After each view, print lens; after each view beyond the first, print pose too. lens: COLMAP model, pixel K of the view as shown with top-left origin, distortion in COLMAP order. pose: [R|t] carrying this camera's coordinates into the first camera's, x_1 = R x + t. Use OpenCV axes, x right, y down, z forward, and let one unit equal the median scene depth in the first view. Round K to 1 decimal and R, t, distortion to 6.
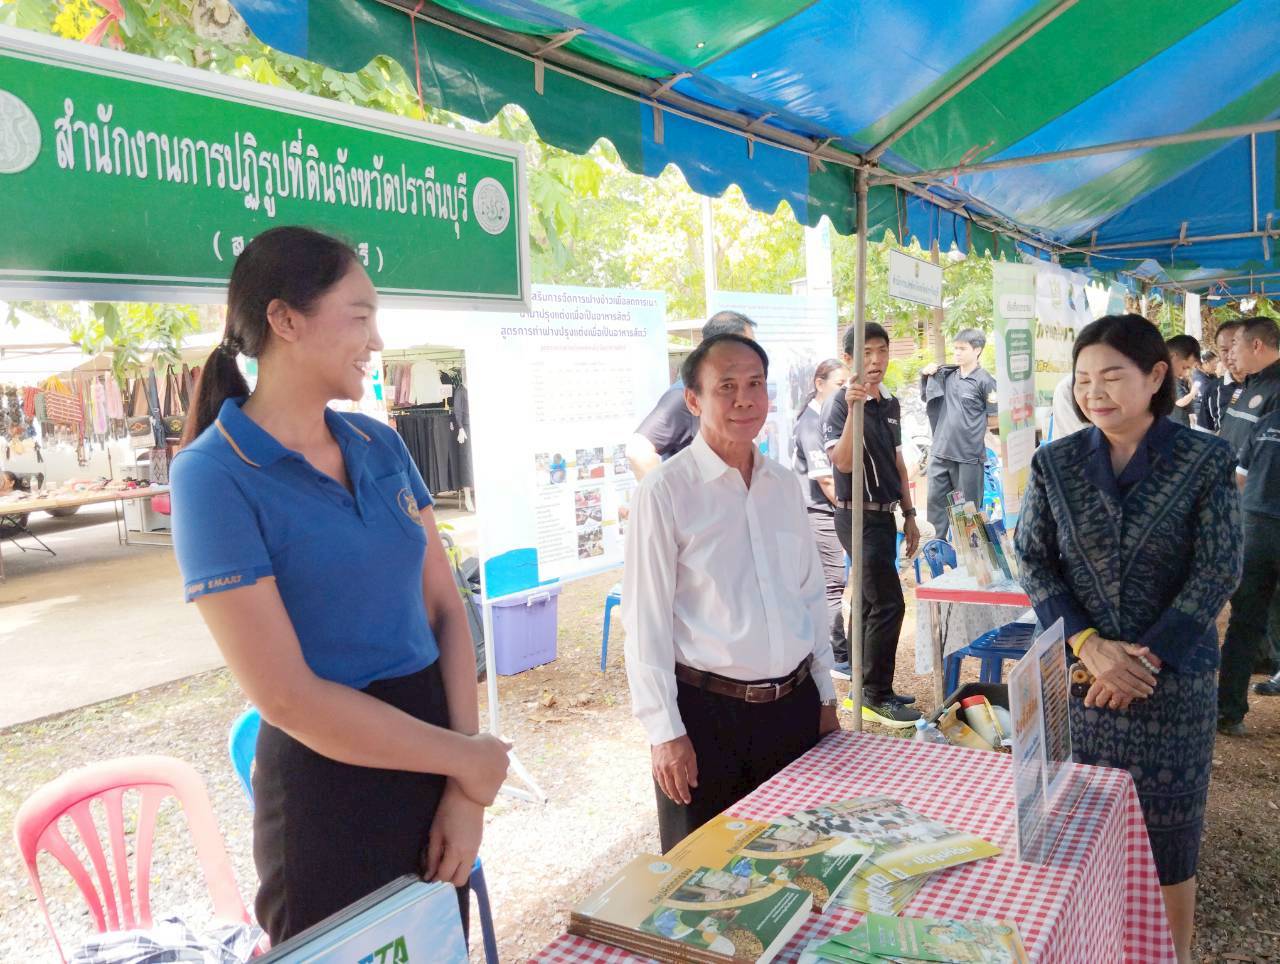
lens RADIAL K [[1051.2, 0, 635.4], [0, 1051.2, 489.2], [0, 0, 1]] dist [0.088213, -0.165995]
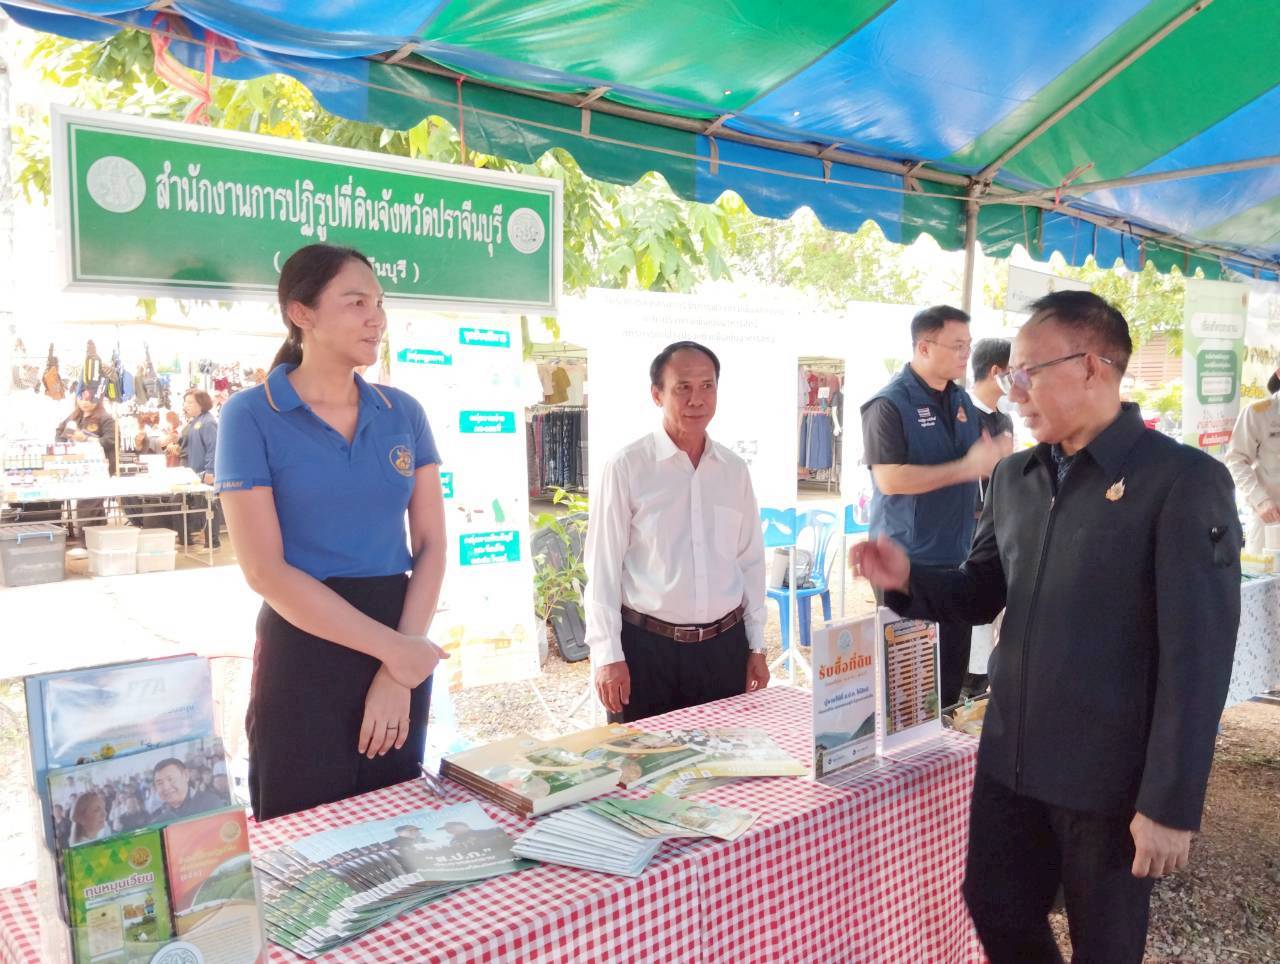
lens RADIAL K [[1051.2, 0, 638.4], [0, 1051.2, 491.4], [0, 0, 1]] dist [0.088213, -0.165995]
pose [[0.960860, 0.073184, -0.267193, 0.368051], [-0.073905, 0.997238, 0.007372, 0.021024], [0.266995, 0.012664, 0.963615, -0.171600]]
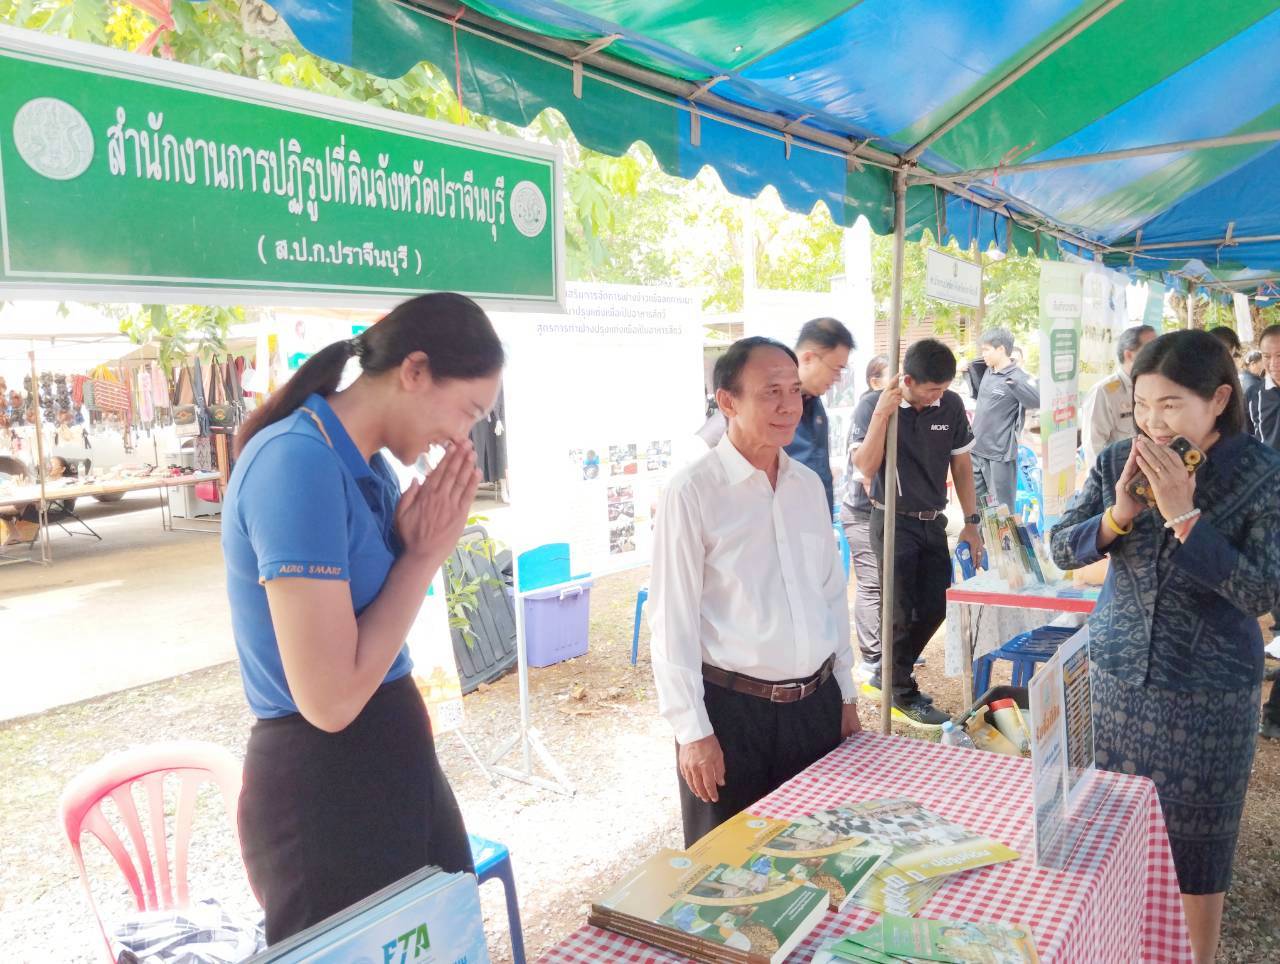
lens RADIAL K [[1051.2, 0, 636.7], [0, 1051.2, 486.7], [0, 0, 1]] dist [0.088213, -0.165995]
pose [[0.999318, 0.016273, -0.033138, 0.006837], [-0.016110, 0.999857, 0.005159, -0.007710], [0.033217, -0.004622, 0.999437, -0.016021]]
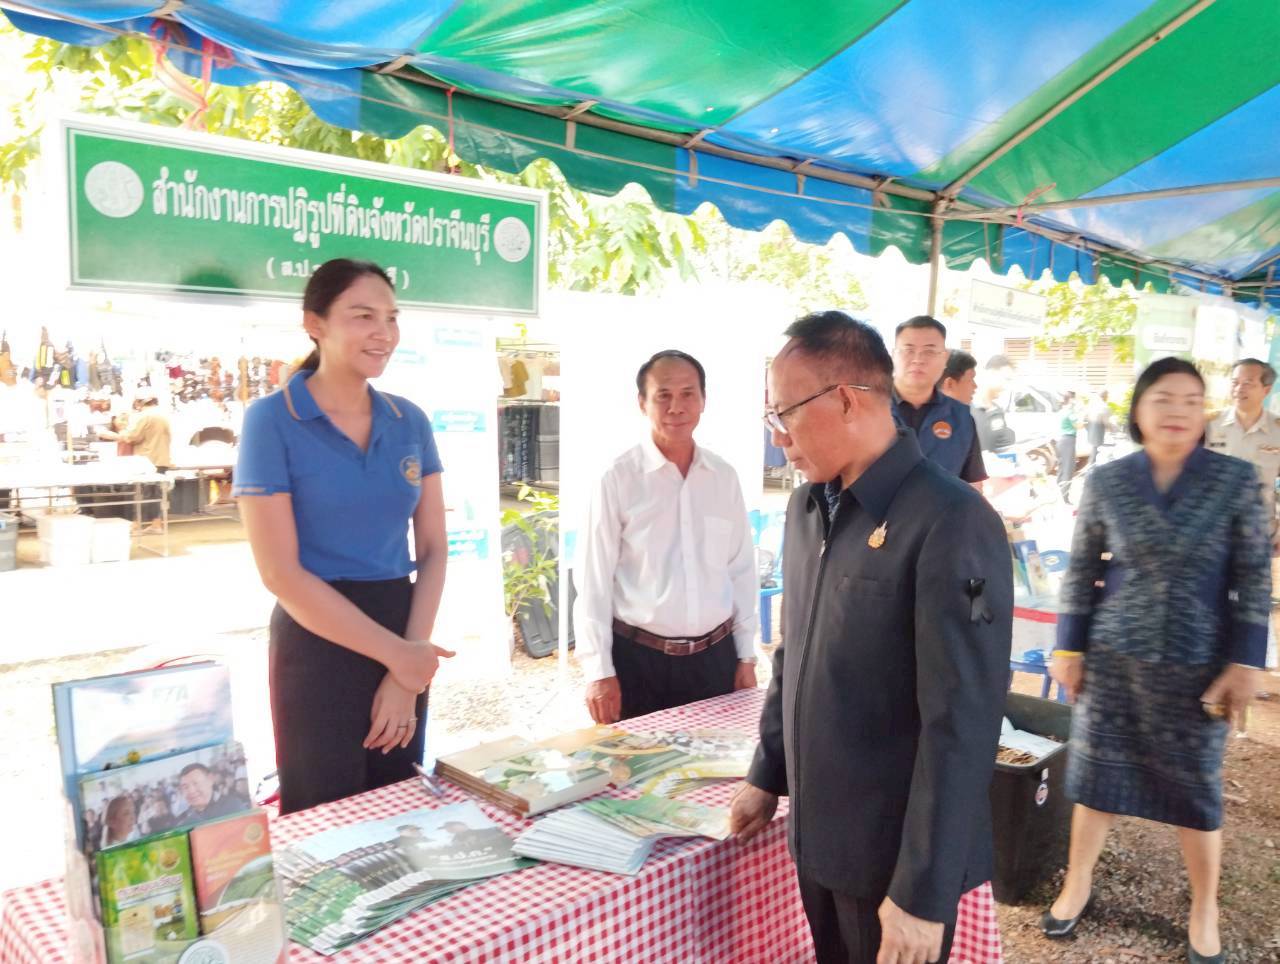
lens RADIAL K [[1051.2, 0, 638.8], [0, 1051.2, 493.7], [0, 0, 1]] dist [0.088213, -0.165995]
pose [[0.971264, 0.089124, -0.220689, 0.338218], [-0.088442, 0.995997, 0.012990, 0.006530], [0.220964, 0.006902, 0.975258, -0.214053]]
